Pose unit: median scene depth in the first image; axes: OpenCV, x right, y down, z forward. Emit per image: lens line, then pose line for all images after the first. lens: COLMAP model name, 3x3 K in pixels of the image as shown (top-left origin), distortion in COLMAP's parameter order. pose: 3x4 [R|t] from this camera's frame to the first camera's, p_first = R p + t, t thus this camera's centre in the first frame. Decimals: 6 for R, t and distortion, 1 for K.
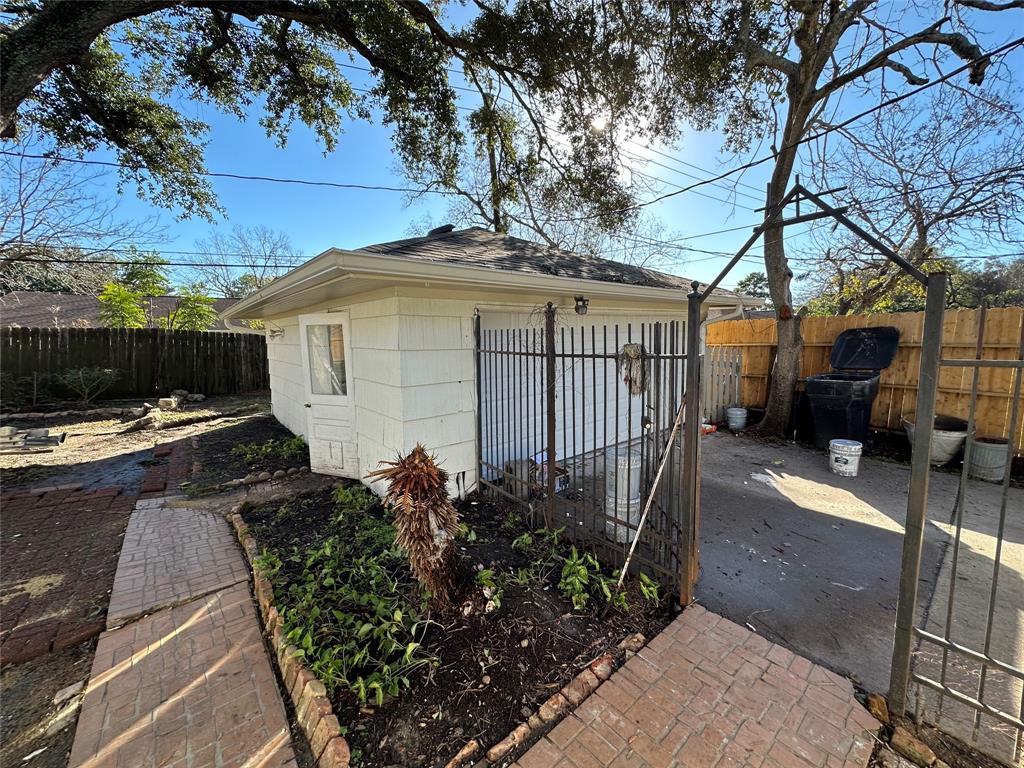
lens RADIAL K [[406.9, 0, 511.8], [0, 406.9, 384.5], [0, 0, 1]] dist [-0.003009, 0.000731]
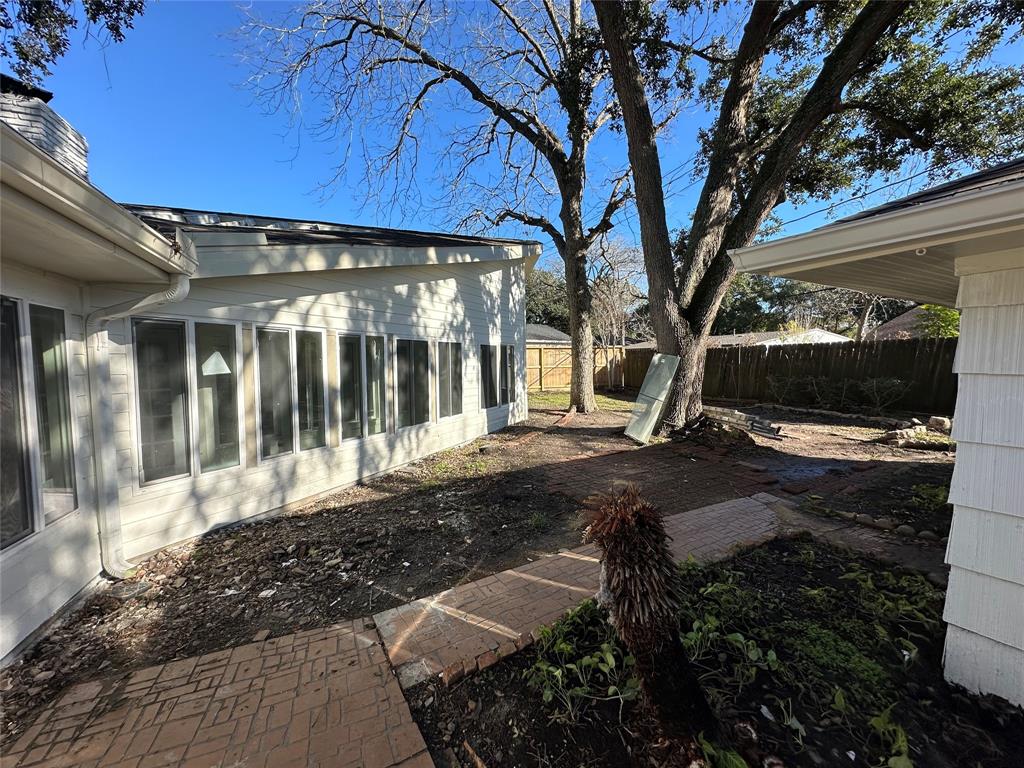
lens RADIAL K [[406.9, 0, 511.1], [0, 406.9, 382.8], [0, 0, 1]] dist [-0.003009, 0.000731]
pose [[-0.146776, 0.070151, -0.986679, 0.274884], [-0.095017, 0.991870, 0.084655, -0.048026], [0.984596, 0.106177, -0.138917, 0.376340]]
